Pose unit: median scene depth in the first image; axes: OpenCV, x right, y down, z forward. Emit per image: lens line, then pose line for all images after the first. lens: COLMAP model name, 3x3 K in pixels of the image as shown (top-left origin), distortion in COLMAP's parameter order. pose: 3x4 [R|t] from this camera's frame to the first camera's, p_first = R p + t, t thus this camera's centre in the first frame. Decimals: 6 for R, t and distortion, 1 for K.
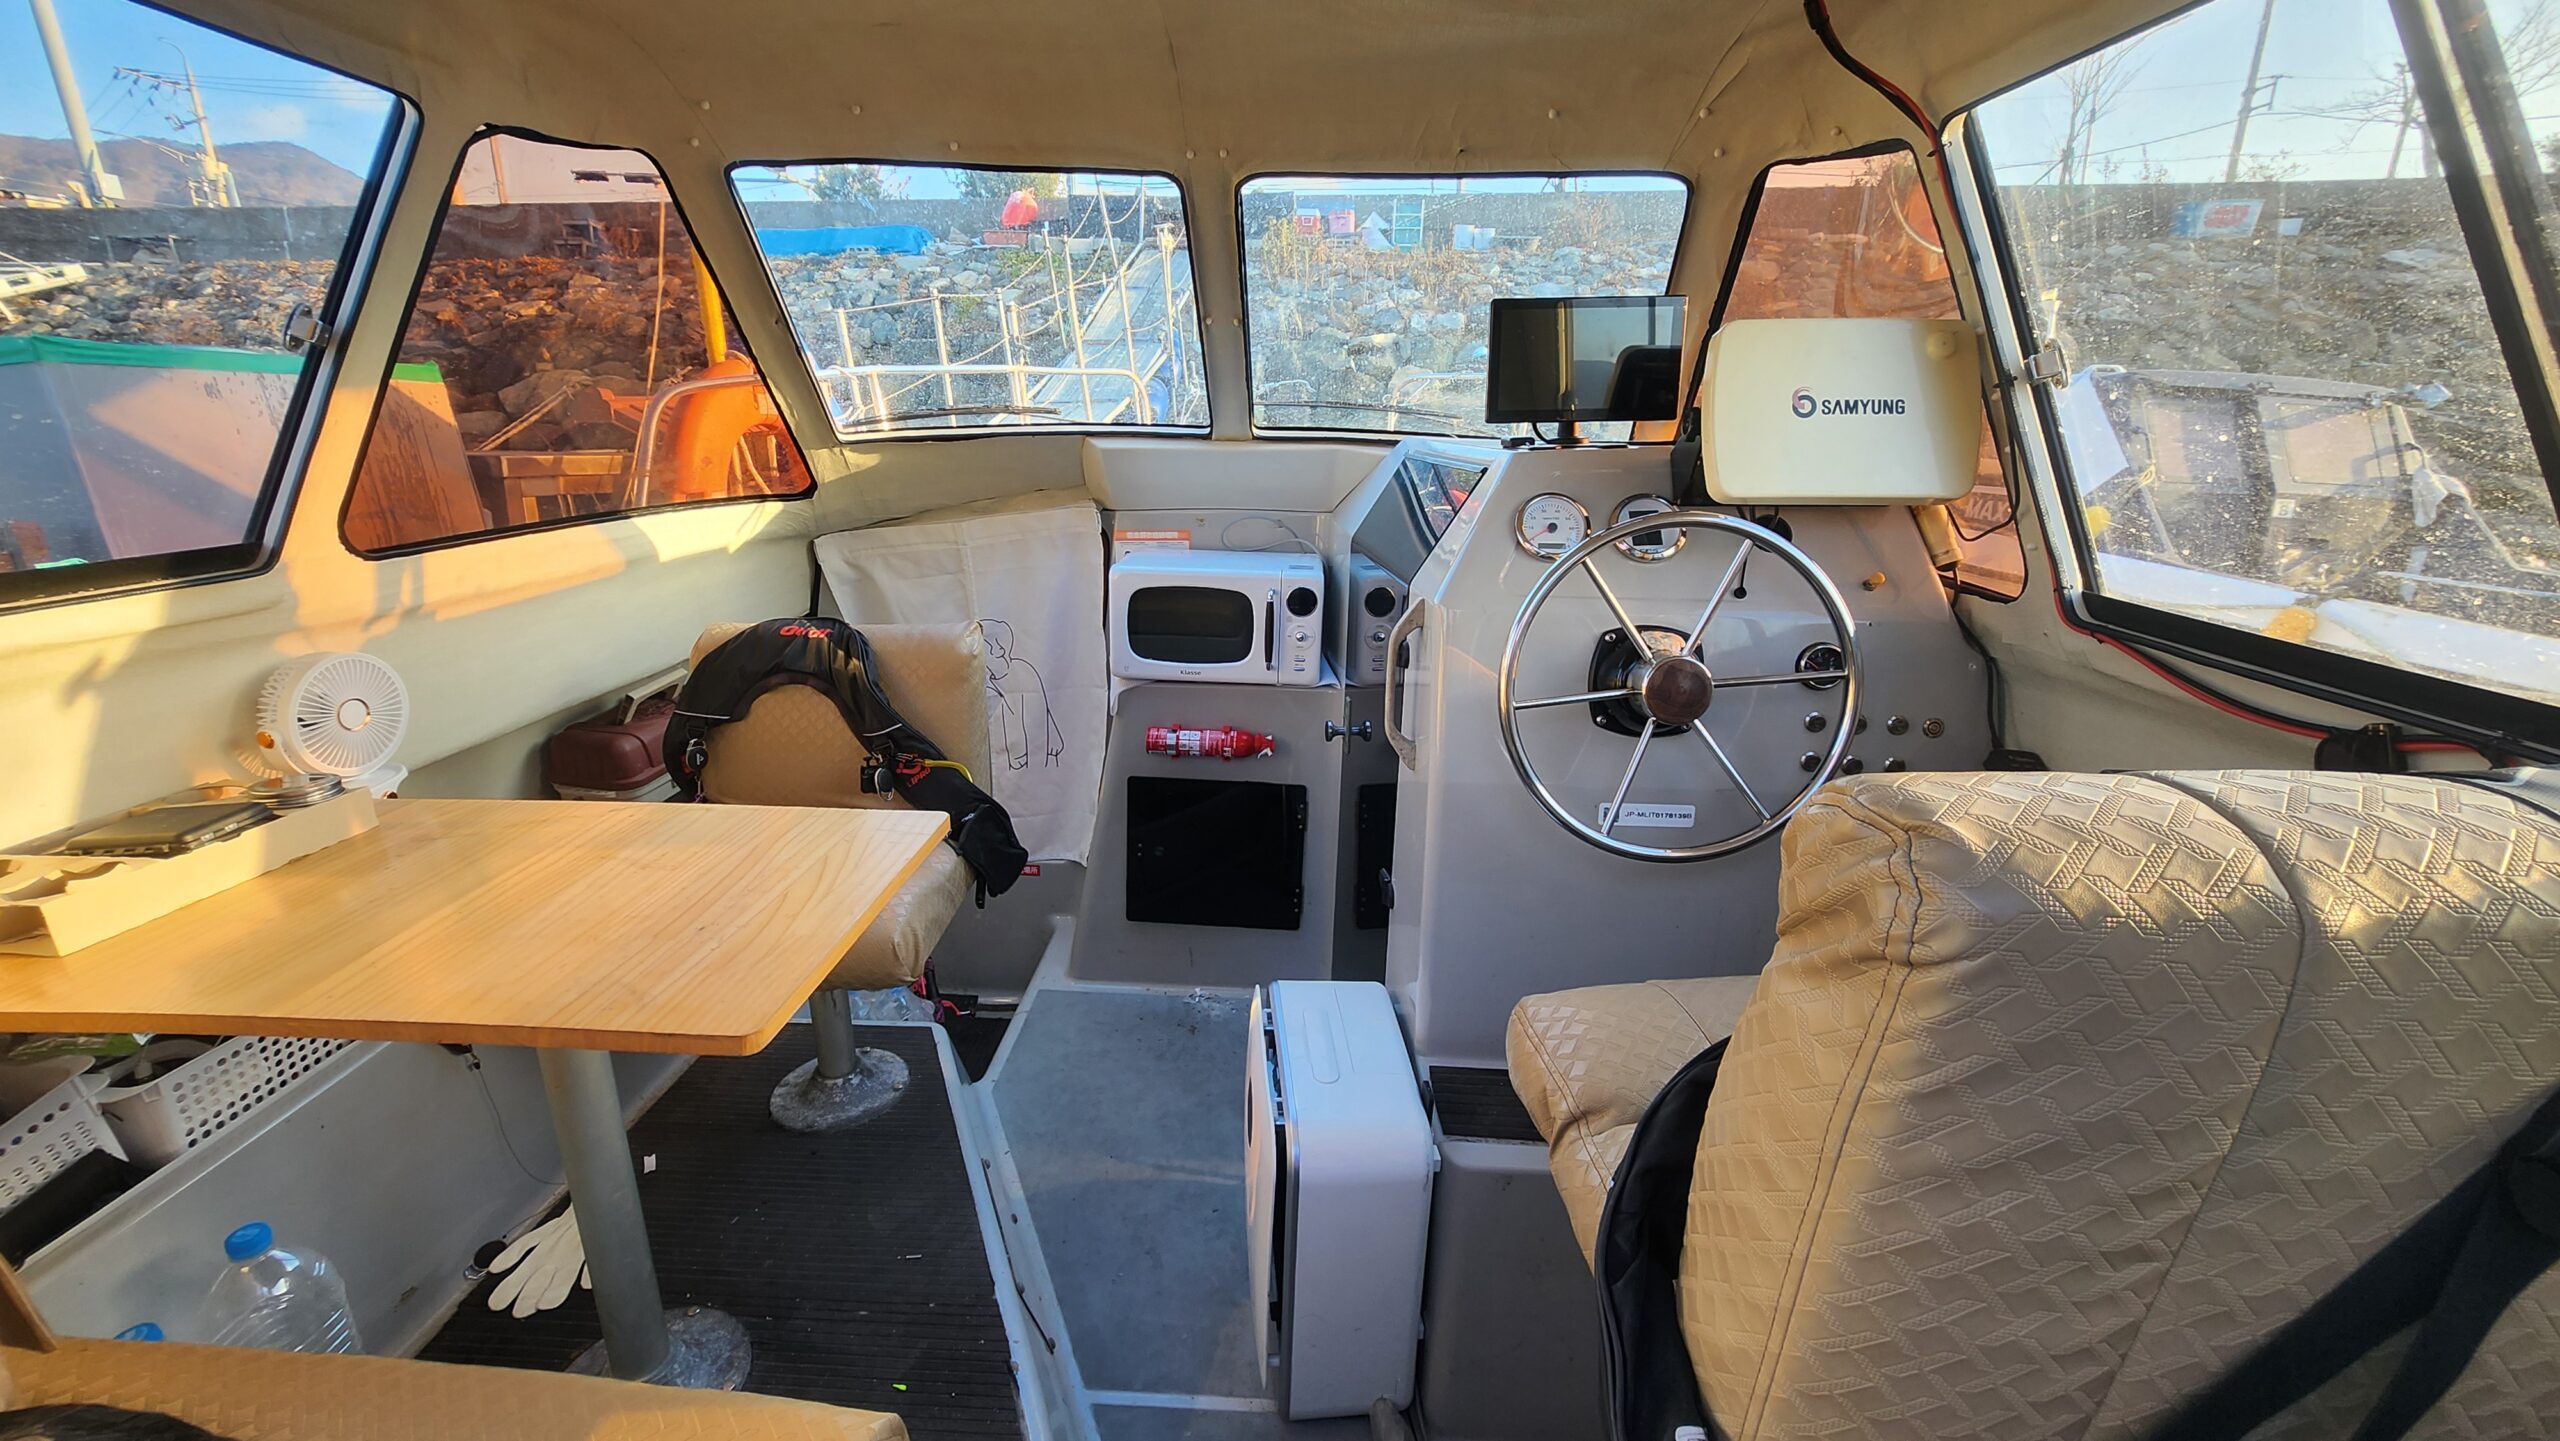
lens RADIAL K [[1022.4, 0, 1270.3], [0, 1022.4, 726.4], [0, 0, 1]] dist [0.007507, 0.000034]
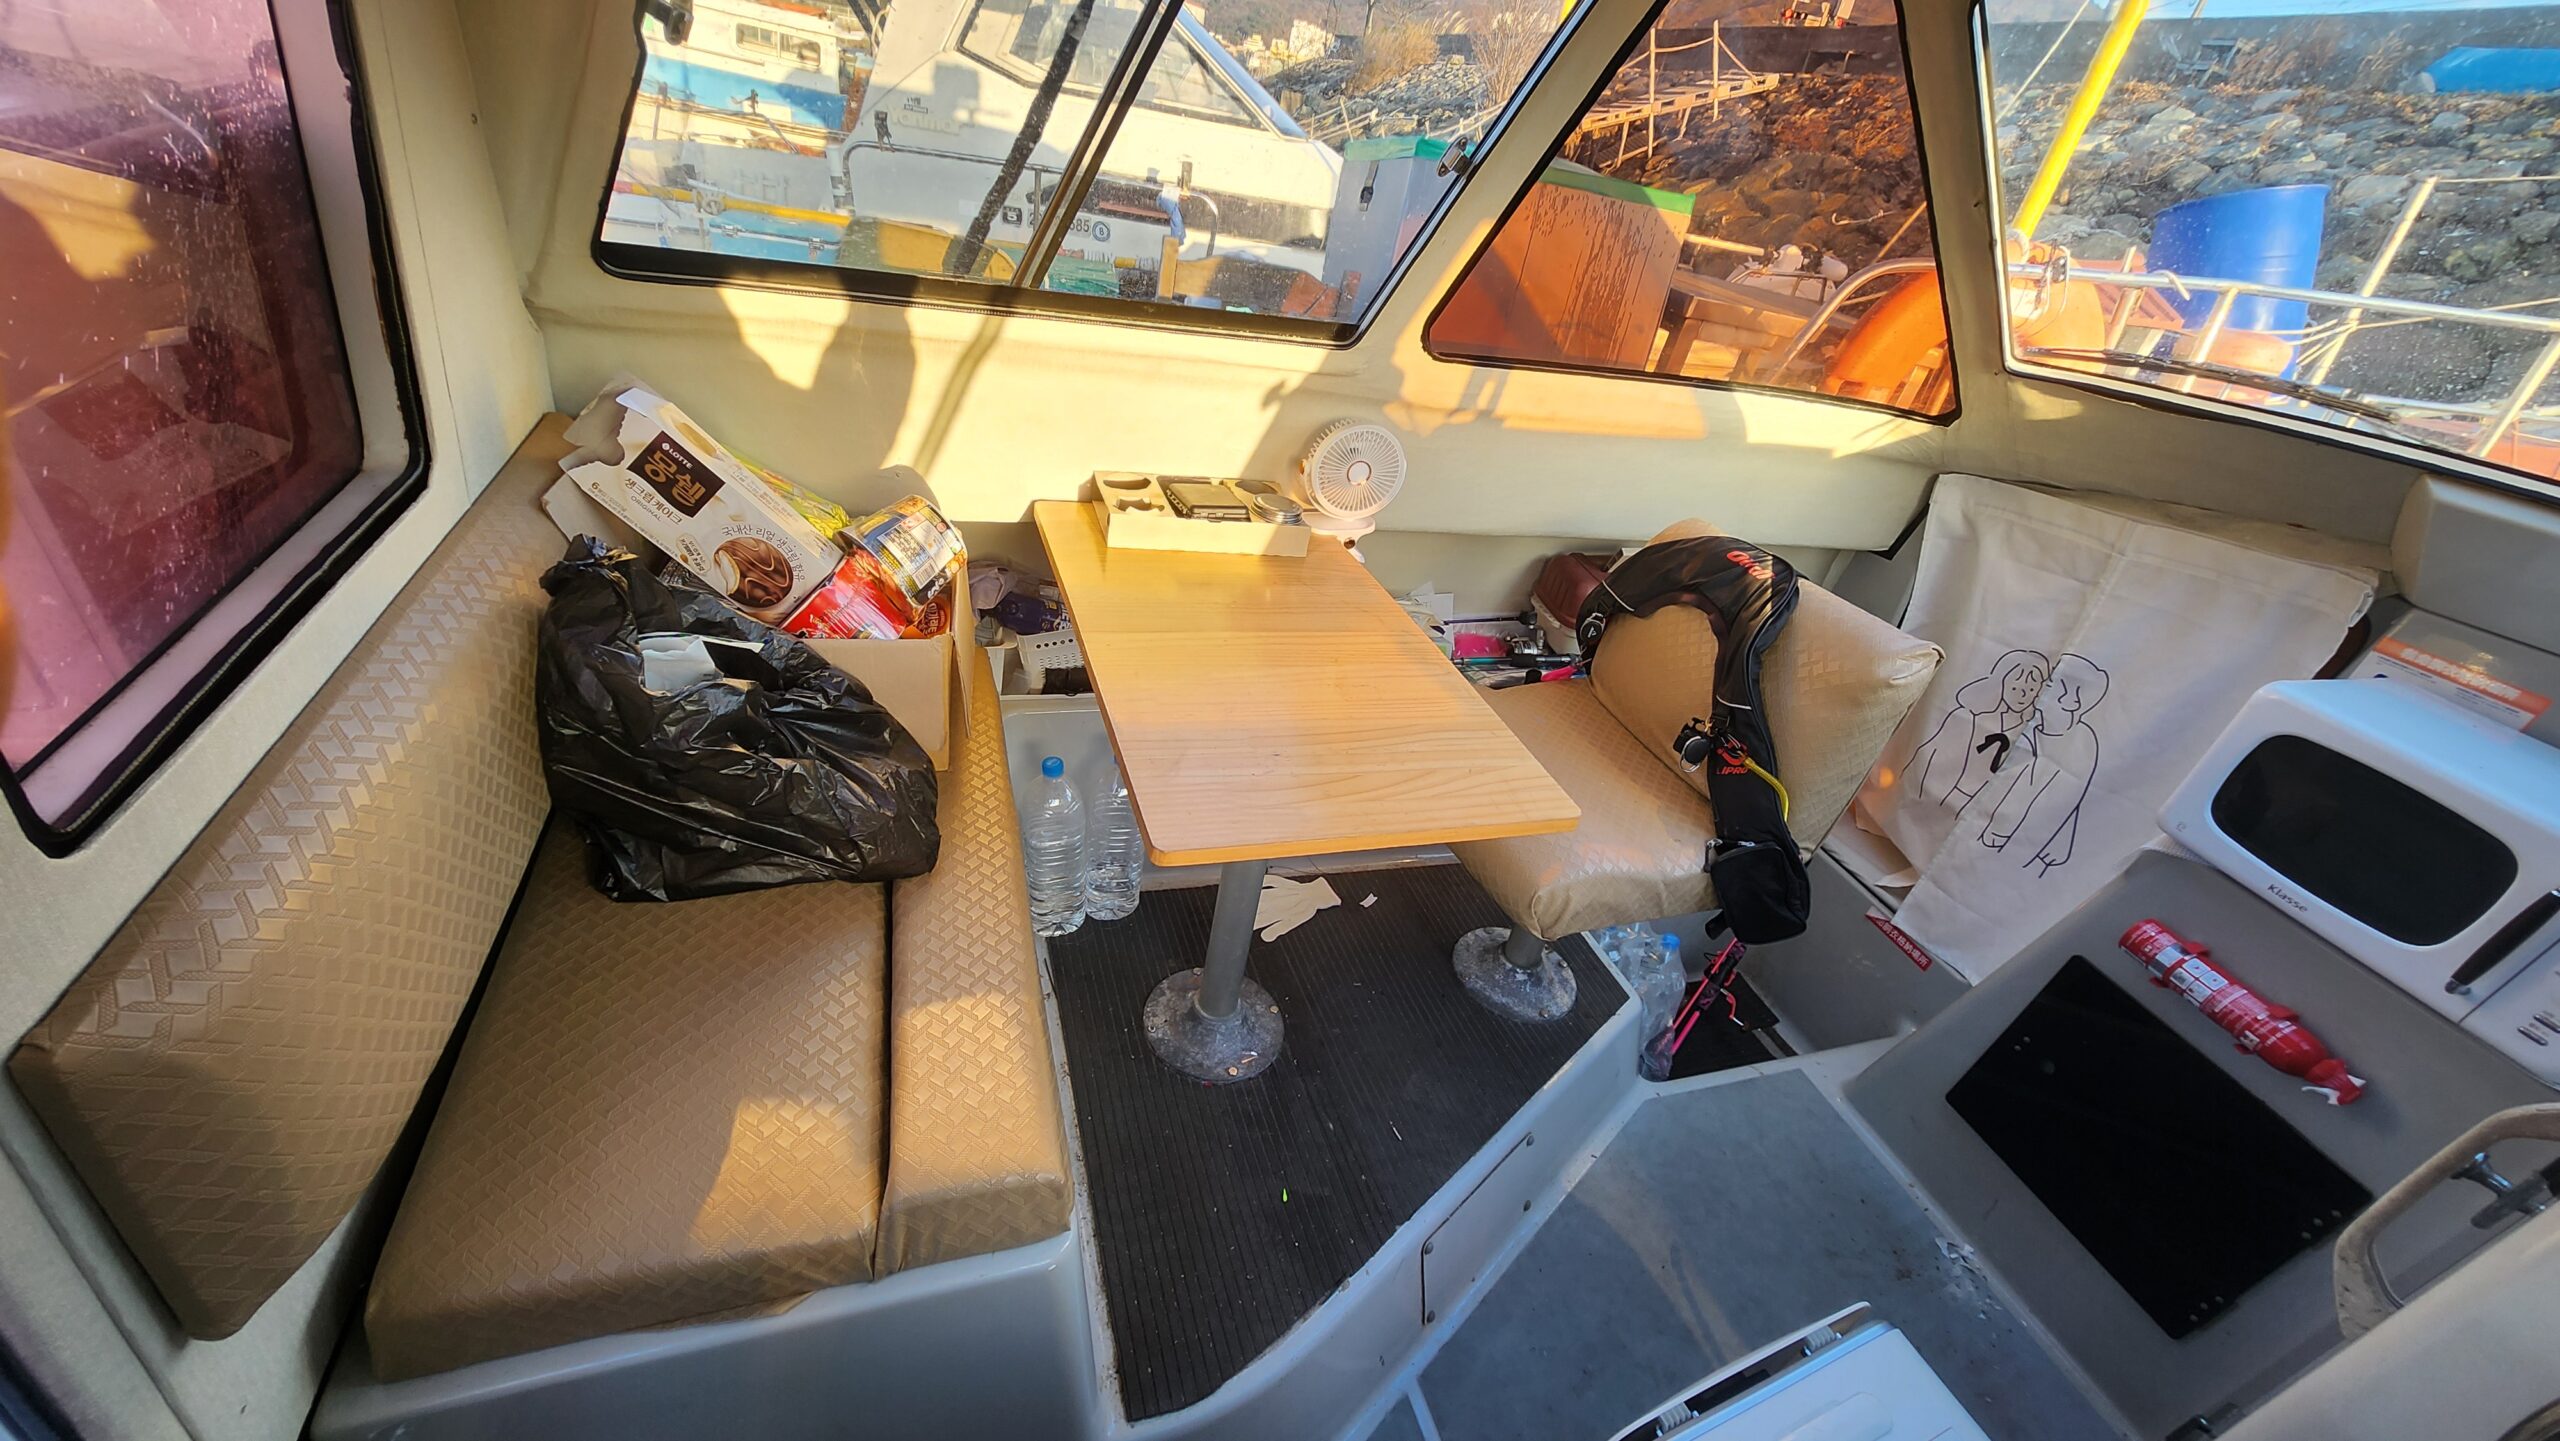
lens RADIAL K [[1022.4, 0, 1273.9], [0, 1022.4, 716.2], [0, 0, 1]] dist [0.007507, 0.000034]
pose [[0.346351, 0.529256, -0.774551, 0.157965], [-0.428300, 0.823792, 0.371383, -0.137380], [0.834626, 0.203111, 0.512002, 0.226891]]
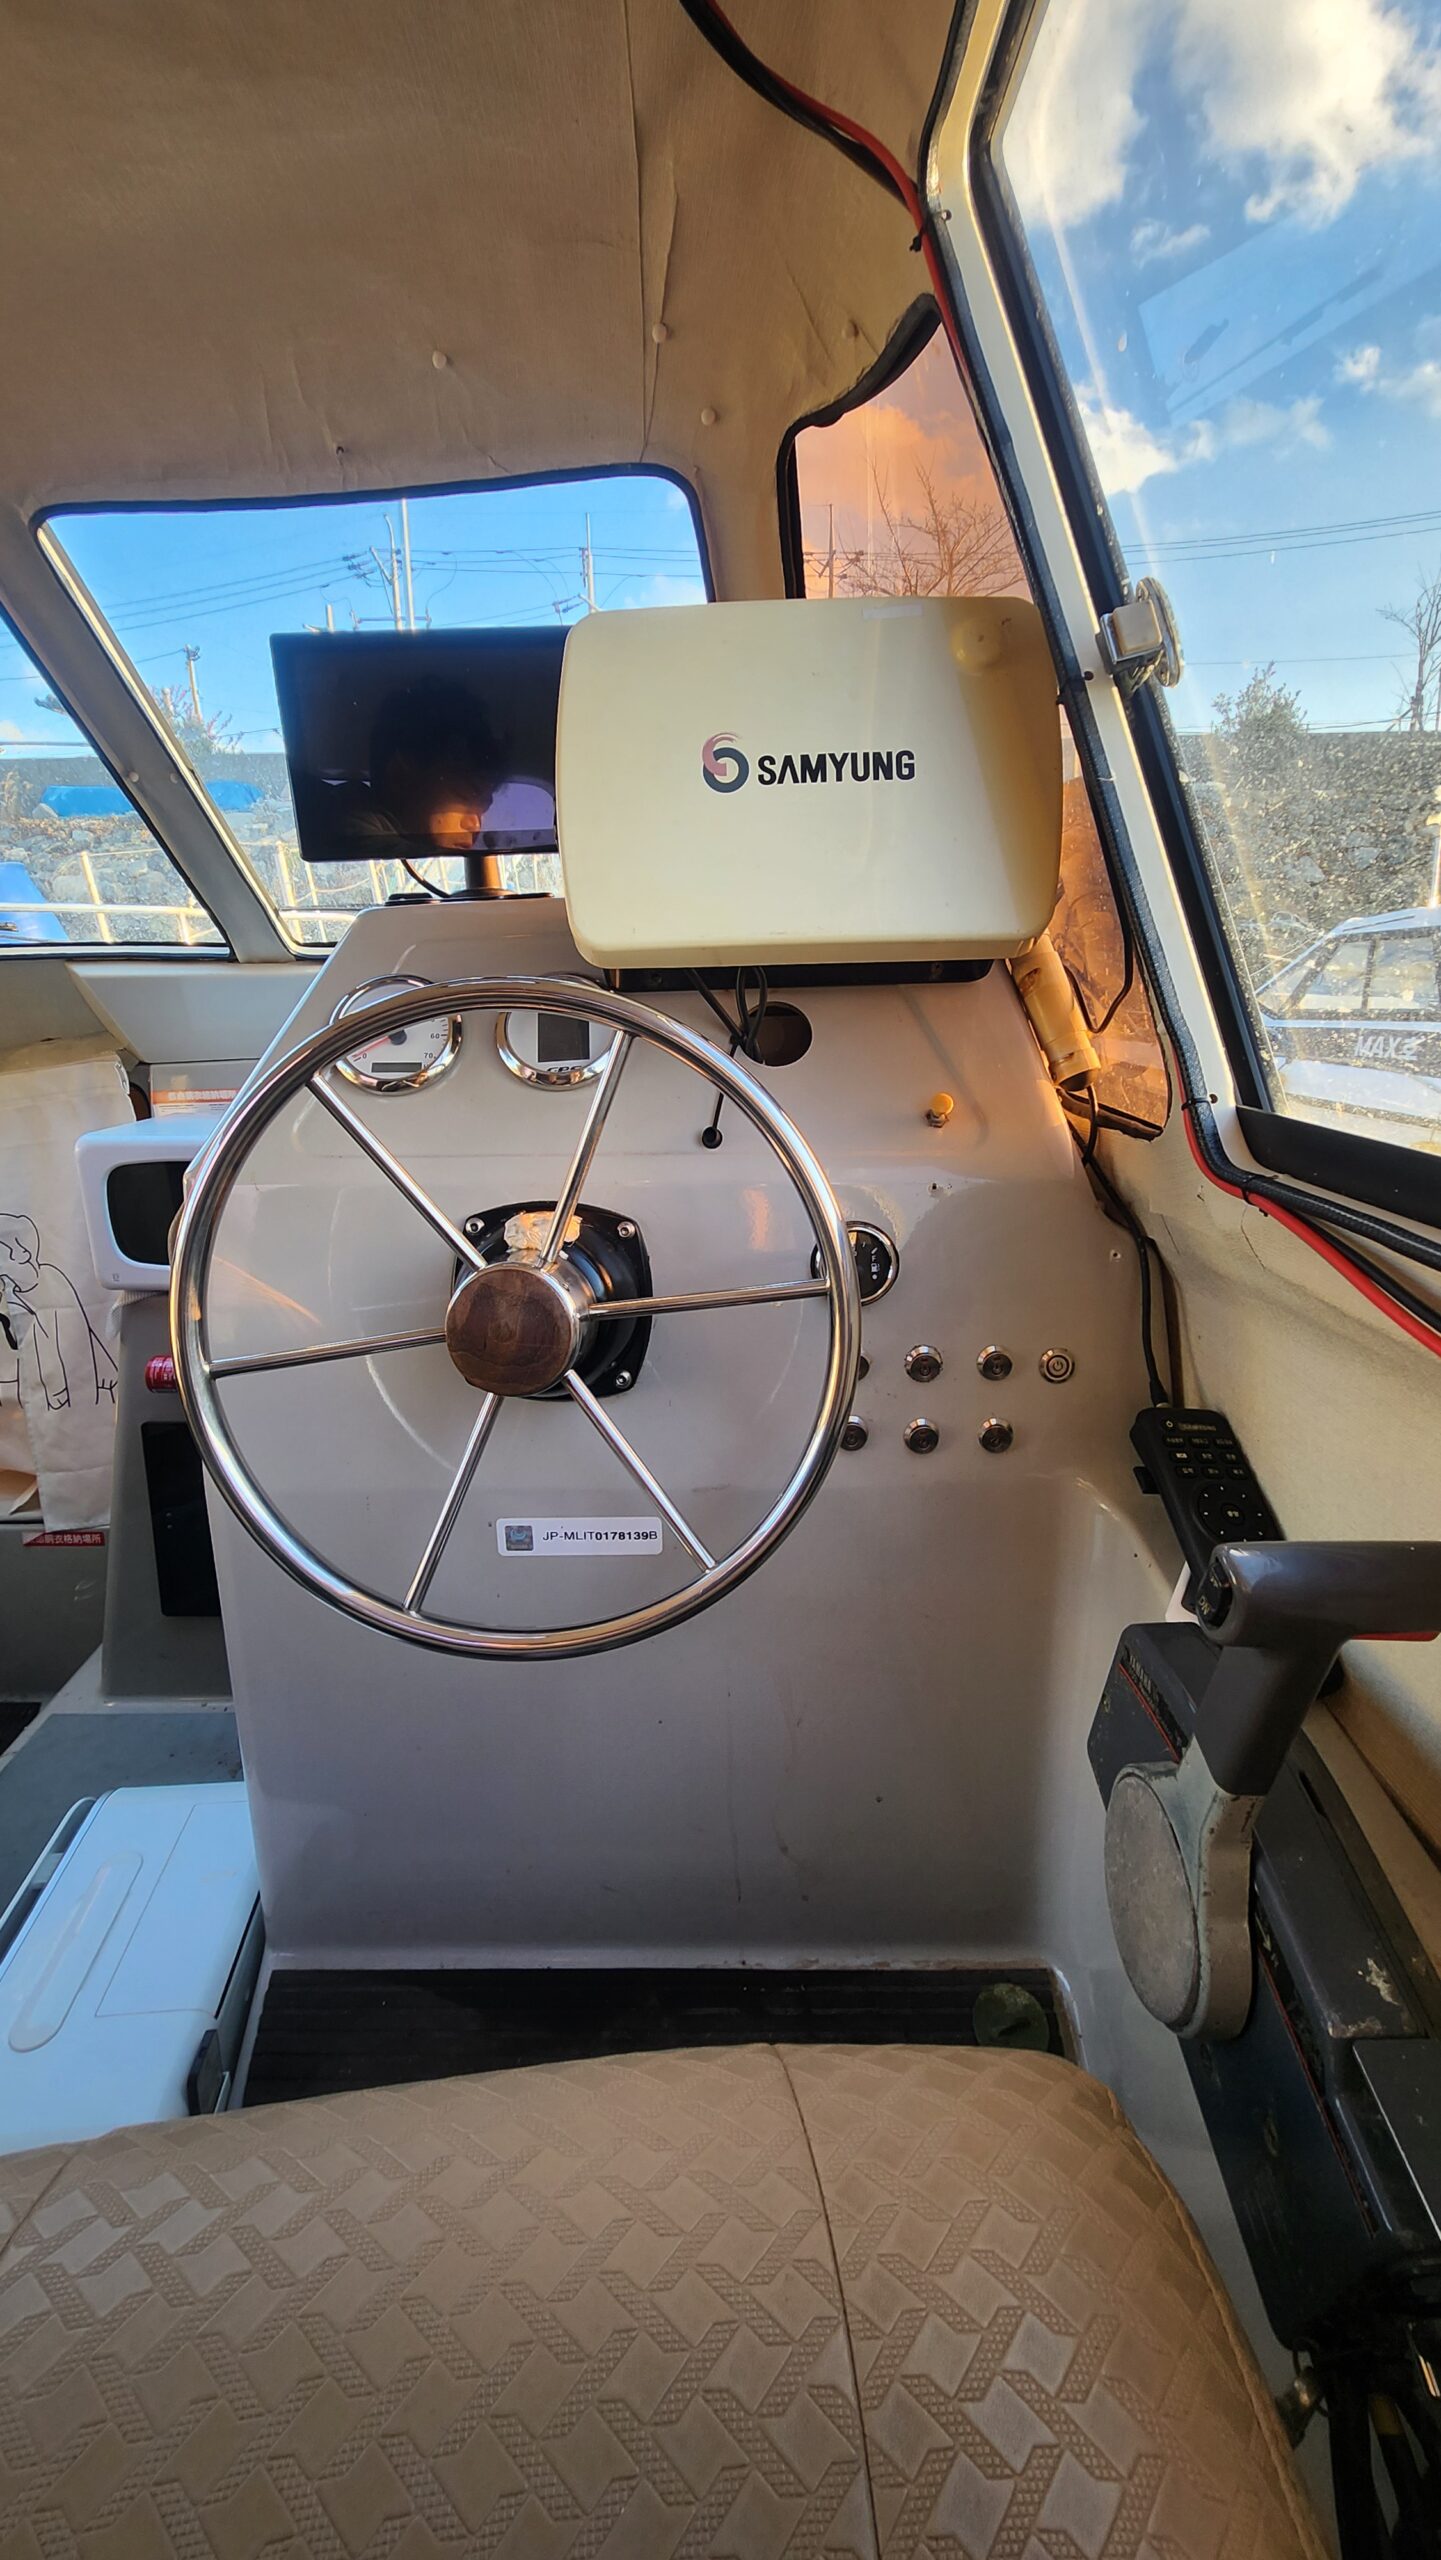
lens RADIAL K [[1022.4, 0, 716.4], [0, 1022.4, 1281.0], [0, 0, 1]] dist [0.007507, 0.000034]
pose [[0.998546, -0.038491, 0.037737, 0.320076], [0.039106, 0.999112, -0.015709, -0.031878], [-0.037099, 0.017162, 0.999164, 0.323195]]
